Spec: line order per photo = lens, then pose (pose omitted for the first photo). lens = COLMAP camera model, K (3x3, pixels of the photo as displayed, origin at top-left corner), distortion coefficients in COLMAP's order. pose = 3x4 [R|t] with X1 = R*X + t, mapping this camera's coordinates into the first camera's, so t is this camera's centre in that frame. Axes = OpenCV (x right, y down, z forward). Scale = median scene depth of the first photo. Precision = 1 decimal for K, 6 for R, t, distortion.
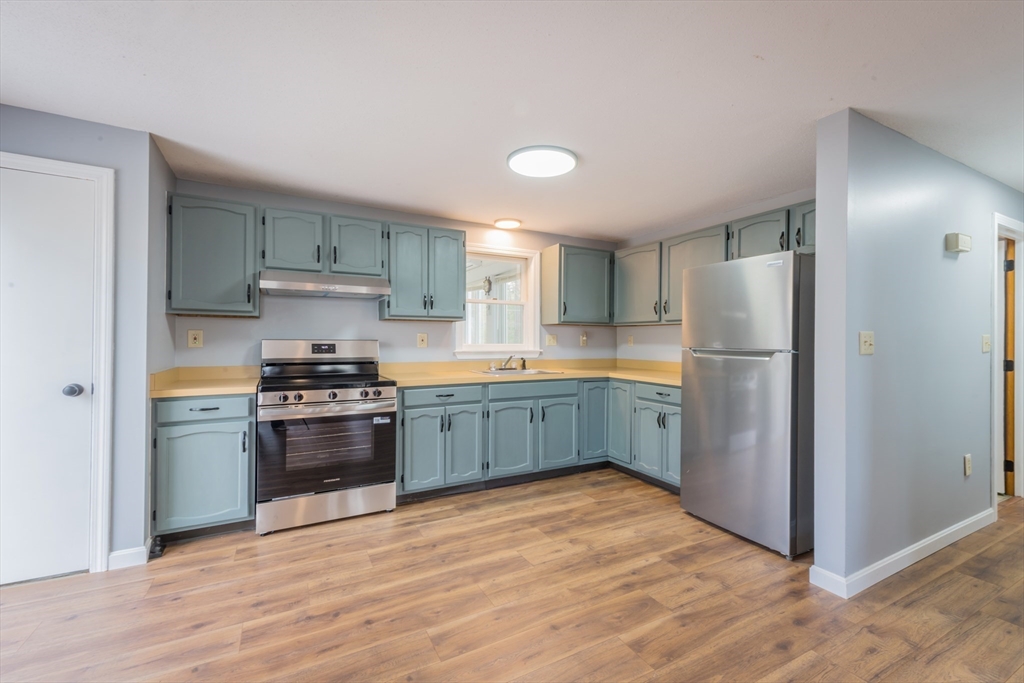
lens RADIAL K [[433.3, 0, 531.7], [0, 433.3, 338.7], [0, 0, 1]] dist [0.006934, -0.000572]
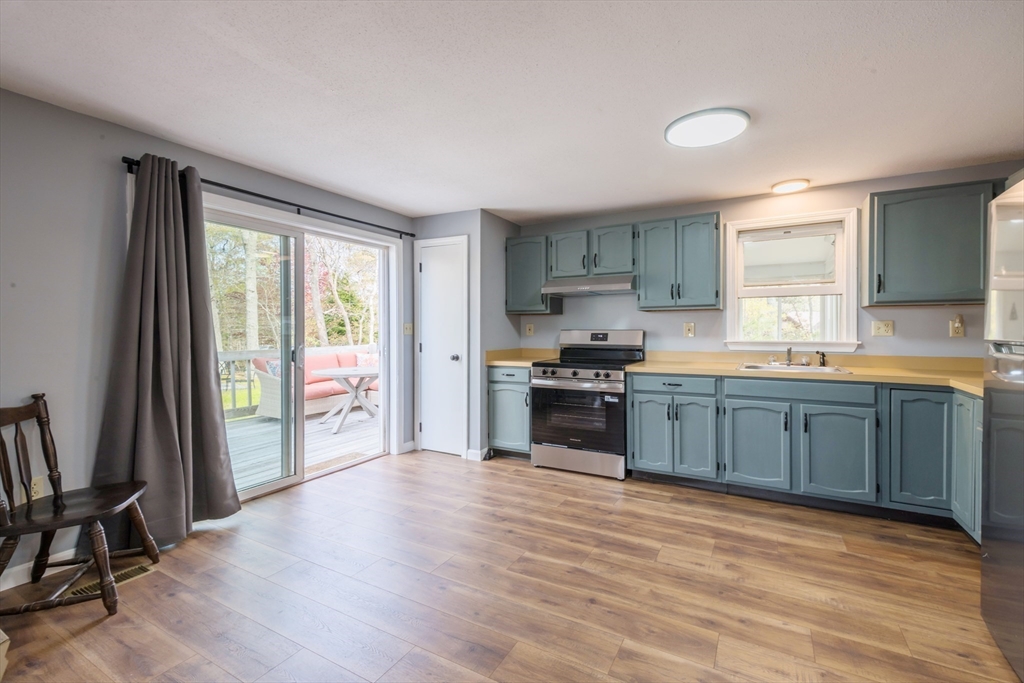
lens RADIAL K [[446.5, 0, 529.7], [0, 446.5, 332.1], [0, 0, 1]] dist [-0.000186, -0.000617]
pose [[0.534060, -0.000731, -0.845446, 0.499231], [0.008370, 0.999955, 0.004423, 0.001705], [0.845405, -0.009438, 0.534042, 0.165020]]
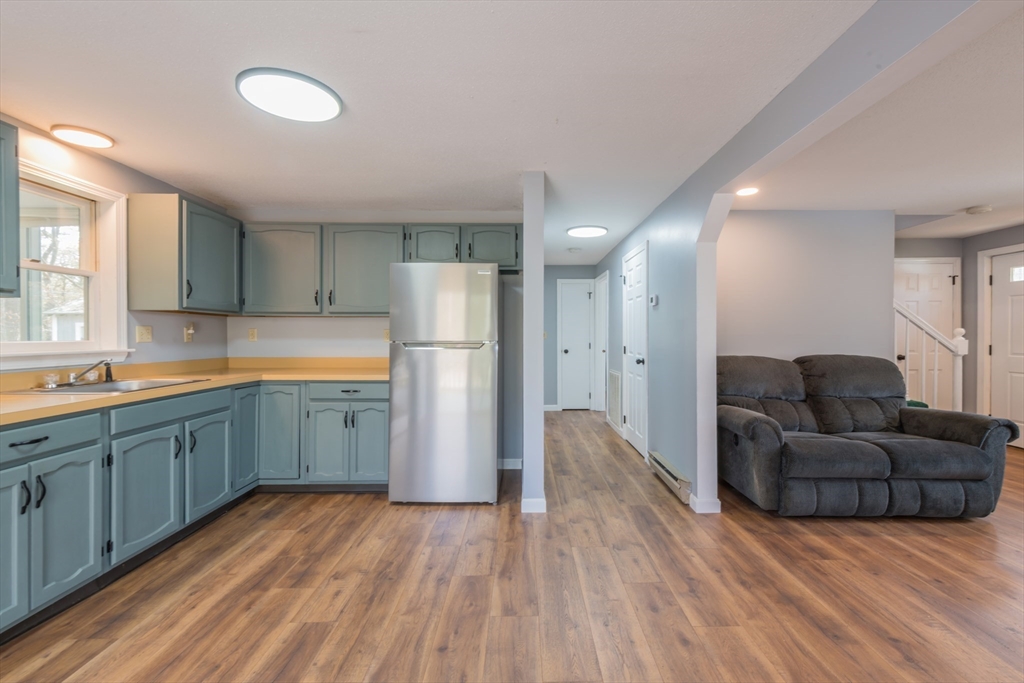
lens RADIAL K [[440.8, 0, 524.2], [0, 440.8, 338.8], [0, 0, 1]] dist [0.002141, -0.000287]
pose [[0.481466, -0.011648, 0.876387, -0.373917], [-0.001346, 0.999901, 0.014029, 0.000100], [-0.876464, -0.007934, 0.481403, 0.228498]]
